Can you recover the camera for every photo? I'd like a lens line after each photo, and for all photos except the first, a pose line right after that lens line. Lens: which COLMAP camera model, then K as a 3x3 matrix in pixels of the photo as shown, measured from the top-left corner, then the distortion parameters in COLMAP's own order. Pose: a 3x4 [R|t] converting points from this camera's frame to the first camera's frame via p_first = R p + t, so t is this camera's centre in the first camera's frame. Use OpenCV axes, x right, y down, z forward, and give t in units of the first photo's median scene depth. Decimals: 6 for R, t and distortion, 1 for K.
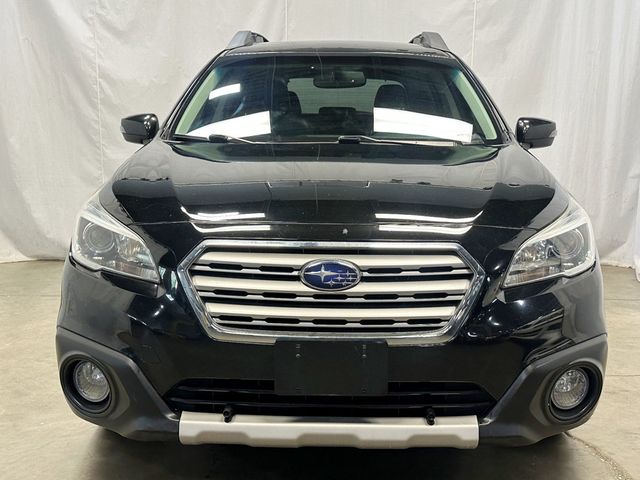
lens RADIAL K [[843.0, 0, 320.0], [0, 843.0, 240.0], [0, 0, 1]] dist [0.105561, -0.051512]
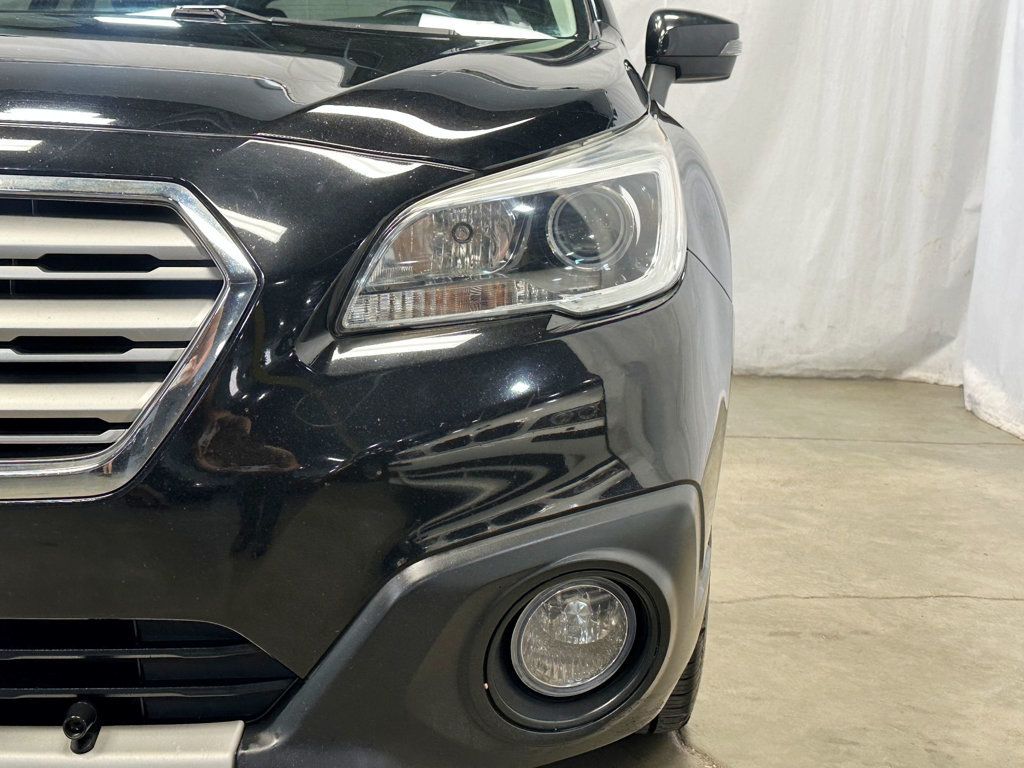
lens RADIAL K [[1337.4, 0, 512.0], [0, 1337.4, 384.0], [0, 0, 1]] dist [0.140734, -0.038199]
pose [[0.999533, 0.026256, -0.015641, 0.212810], [-0.025969, 0.999496, 0.018267, 0.047355], [0.016113, -0.017852, 0.999711, 0.352998]]
